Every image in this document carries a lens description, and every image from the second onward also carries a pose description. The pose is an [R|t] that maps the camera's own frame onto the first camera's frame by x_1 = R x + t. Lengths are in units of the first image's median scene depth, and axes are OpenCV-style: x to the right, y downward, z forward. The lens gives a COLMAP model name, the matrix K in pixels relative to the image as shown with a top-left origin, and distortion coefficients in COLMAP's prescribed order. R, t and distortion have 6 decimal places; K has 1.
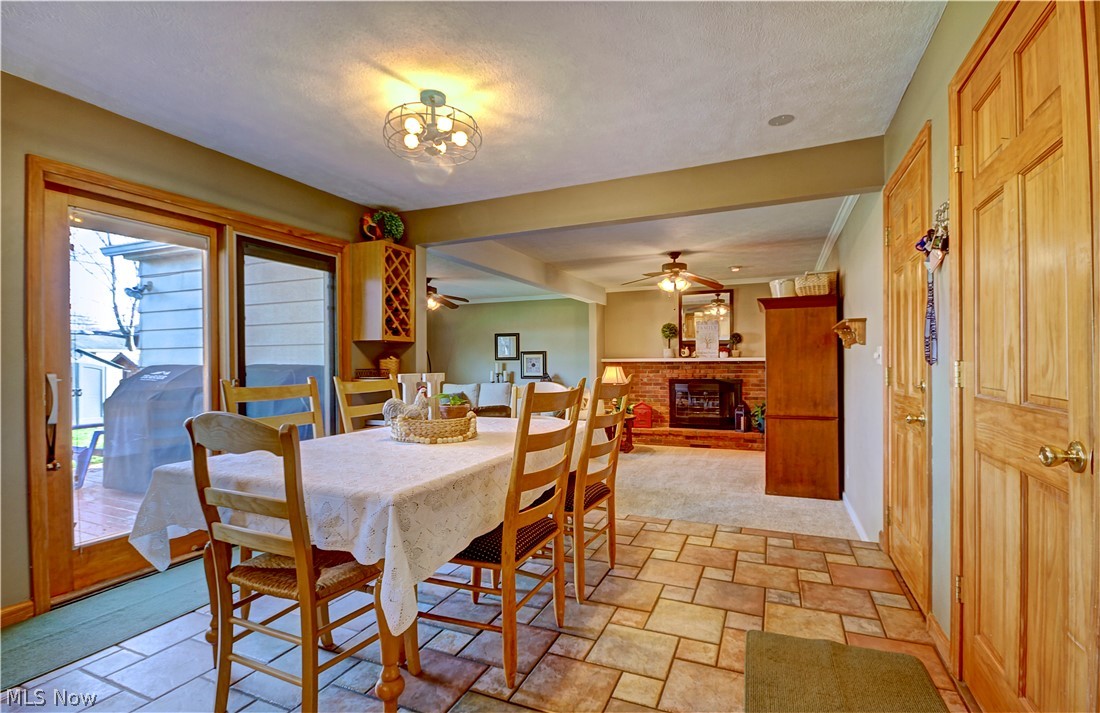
lens RADIAL K [[512.4, 0, 550.5], [0, 512.4, 362.6], [0, 0, 1]] dist [-0.001167, -0.000734]
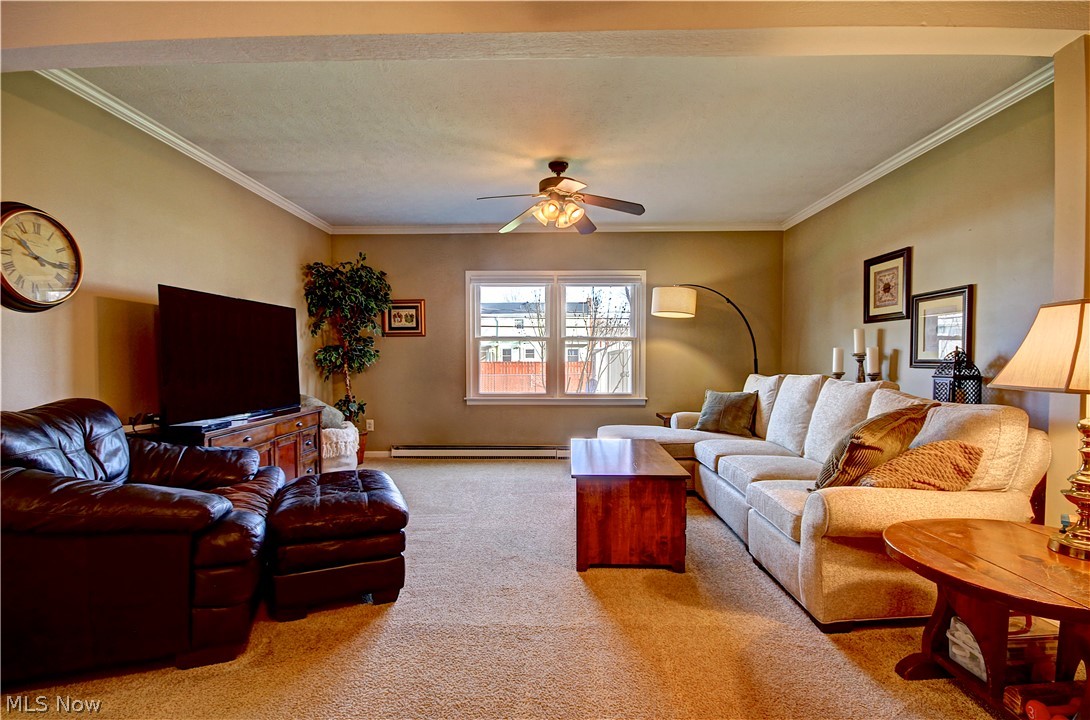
lens RADIAL K [[503.0, 0, 546.4], [0, 503.0, 376.8], [0, 0, 1]] dist [0.002460, -0.006841]
pose [[0.389167, 0.039960, -0.920300, 0.224733], [-0.002292, 0.999098, 0.042412, 0.028902], [0.921164, -0.014396, 0.388907, 0.772004]]
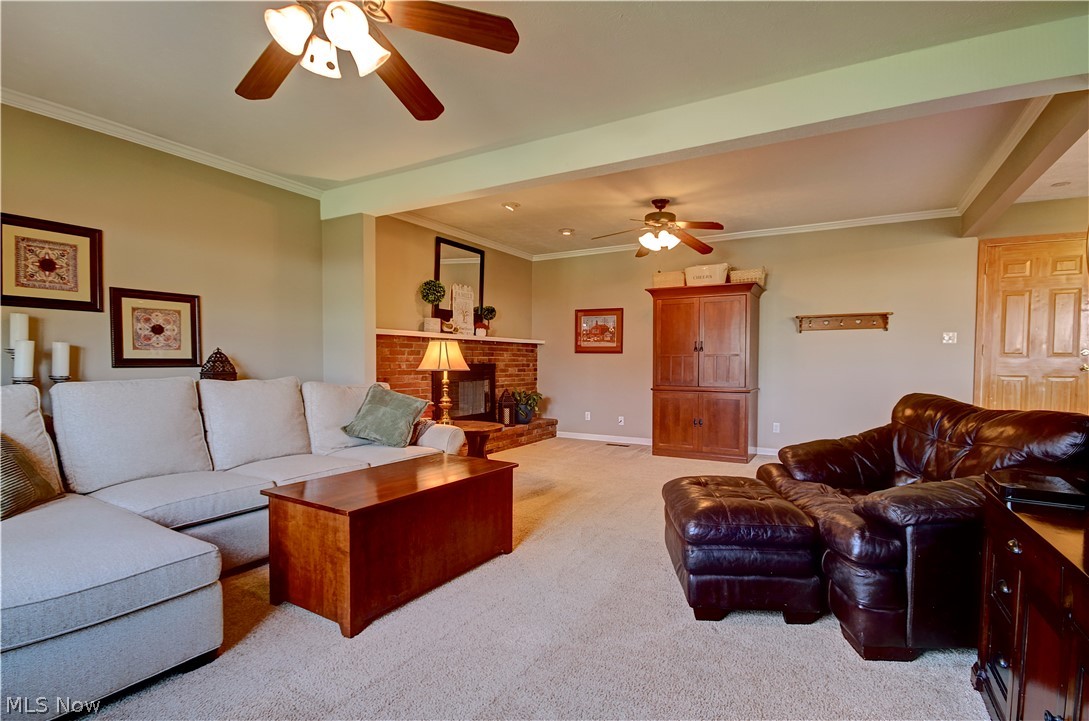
lens RADIAL K [[519.5, 0, 548.7], [0, 519.5, 367.9], [0, 0, 1]] dist [0.000602, -0.007499]
pose [[0.106880, -0.006193, 0.994253, -0.463029], [-0.007844, 0.999944, 0.007072, 0.033973], [-0.994241, -0.008555, 0.106826, 0.855268]]
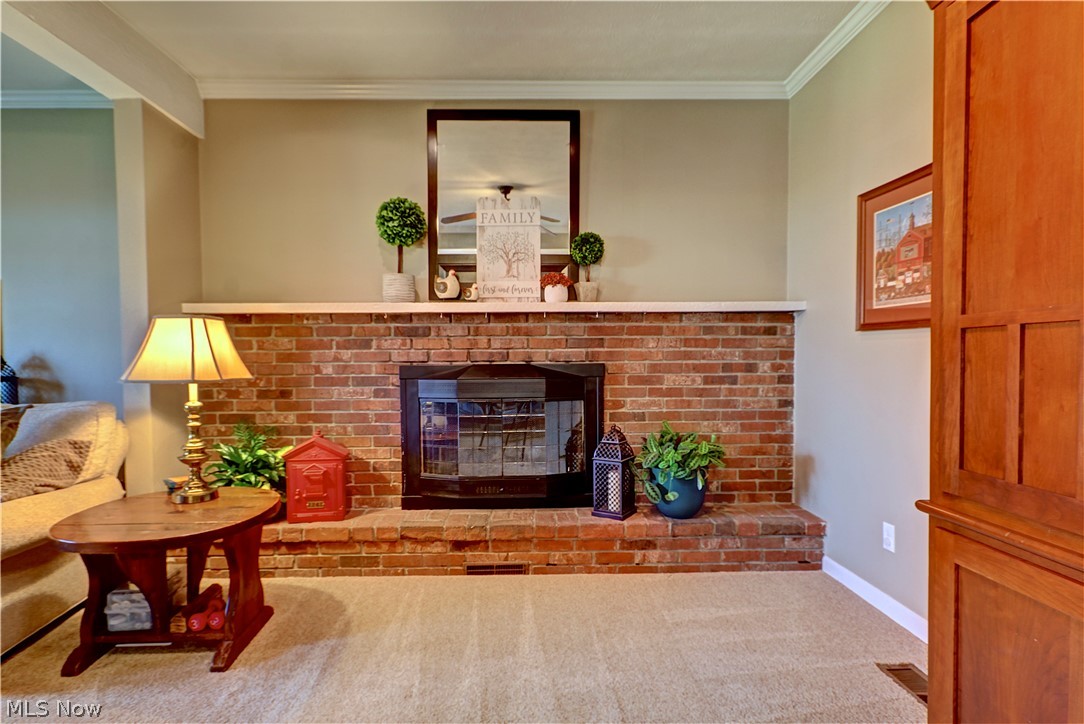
lens RADIAL K [[570.9, 0, 525.8], [0, 570.9, 374.5], [0, 0, 1]] dist [0.003173, 0.001533]
pose [[0.906515, -0.011226, 0.422024, 0.162680], [-0.001673, 0.999543, 0.030182, 0.028906], [-0.422170, -0.028067, 0.906082, 0.687952]]
